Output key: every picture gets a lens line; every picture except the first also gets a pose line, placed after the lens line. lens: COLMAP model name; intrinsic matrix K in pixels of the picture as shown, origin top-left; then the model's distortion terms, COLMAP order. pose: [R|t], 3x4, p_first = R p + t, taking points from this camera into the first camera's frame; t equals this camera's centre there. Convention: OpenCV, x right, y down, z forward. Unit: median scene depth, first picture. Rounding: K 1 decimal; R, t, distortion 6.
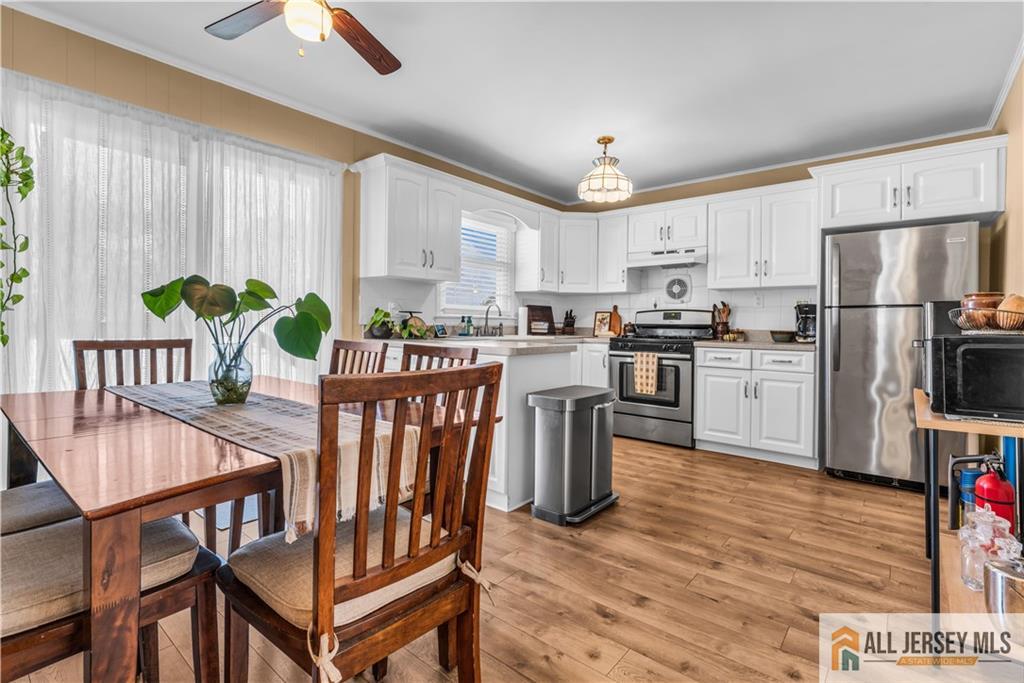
lens RADIAL K [[475.3, 0, 517.1], [0, 475.3, 325.3], [0, 0, 1]] dist [0.002920, 0.000722]
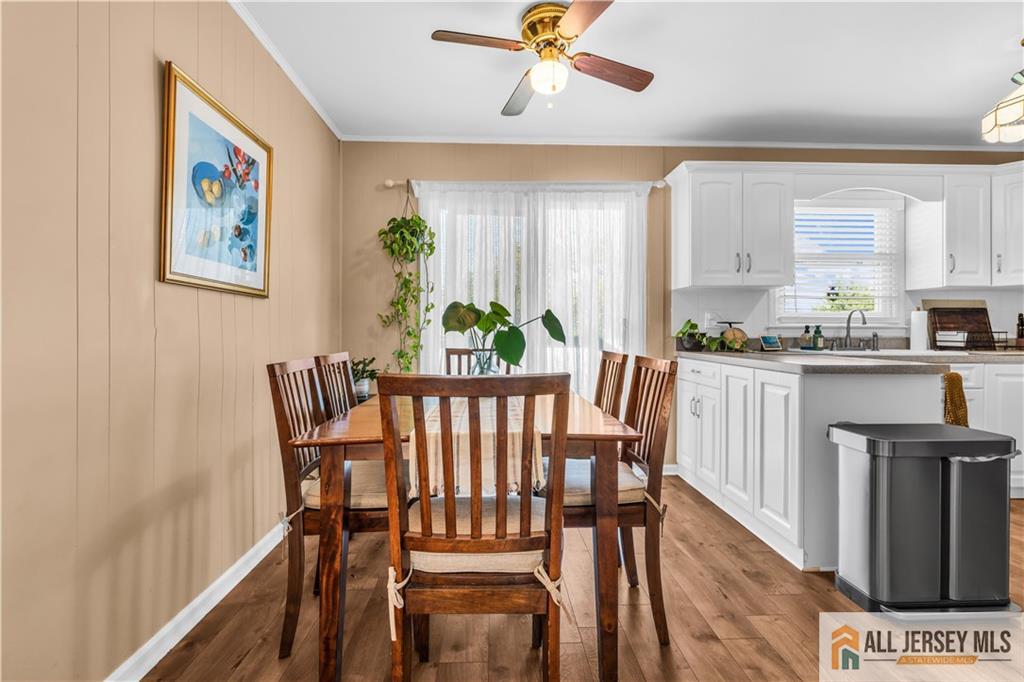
lens RADIAL K [[475.3, 0, 513.2], [0, 475.3, 331.3], [0, 0, 1]] dist [0.002920, 0.000722]
pose [[0.674676, -0.015491, -0.737952, 0.168533], [0.005050, 0.999853, -0.016371, 0.001635], [0.738097, 0.007319, 0.674655, 0.069802]]
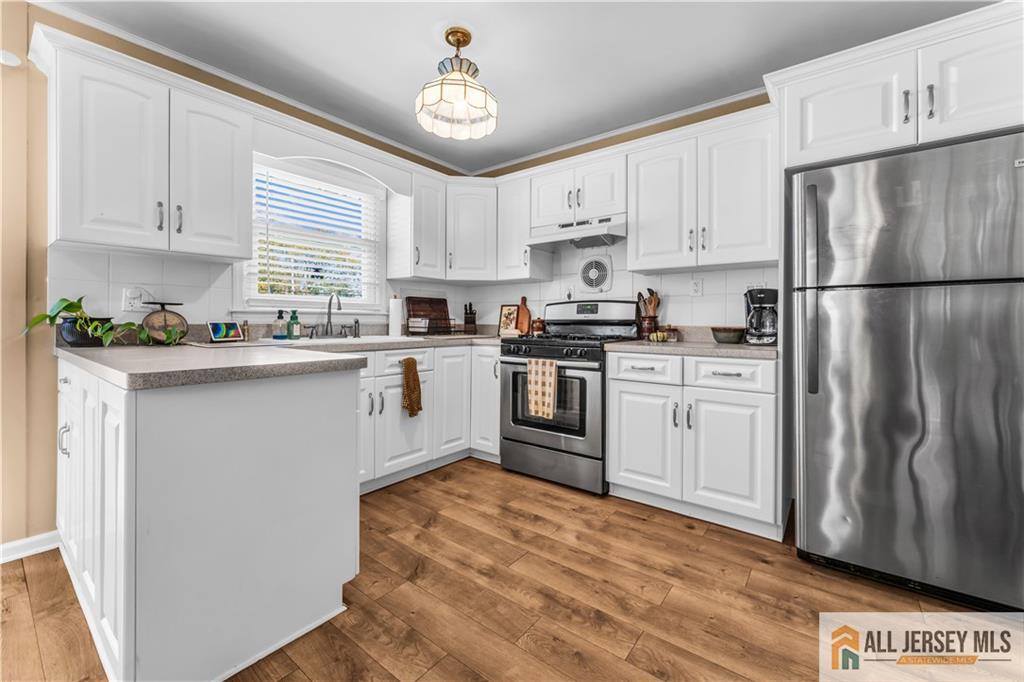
lens RADIAL K [[427.4, 0, 513.2], [0, 427.4, 323.0], [0, 0, 1]] dist [0.001983, 0.000146]
pose [[0.999401, -0.008181, 0.033630, 0.229205], [0.008171, 0.999967, 0.000446, 0.002103], [-0.033632, -0.000171, 0.999434, 0.396120]]
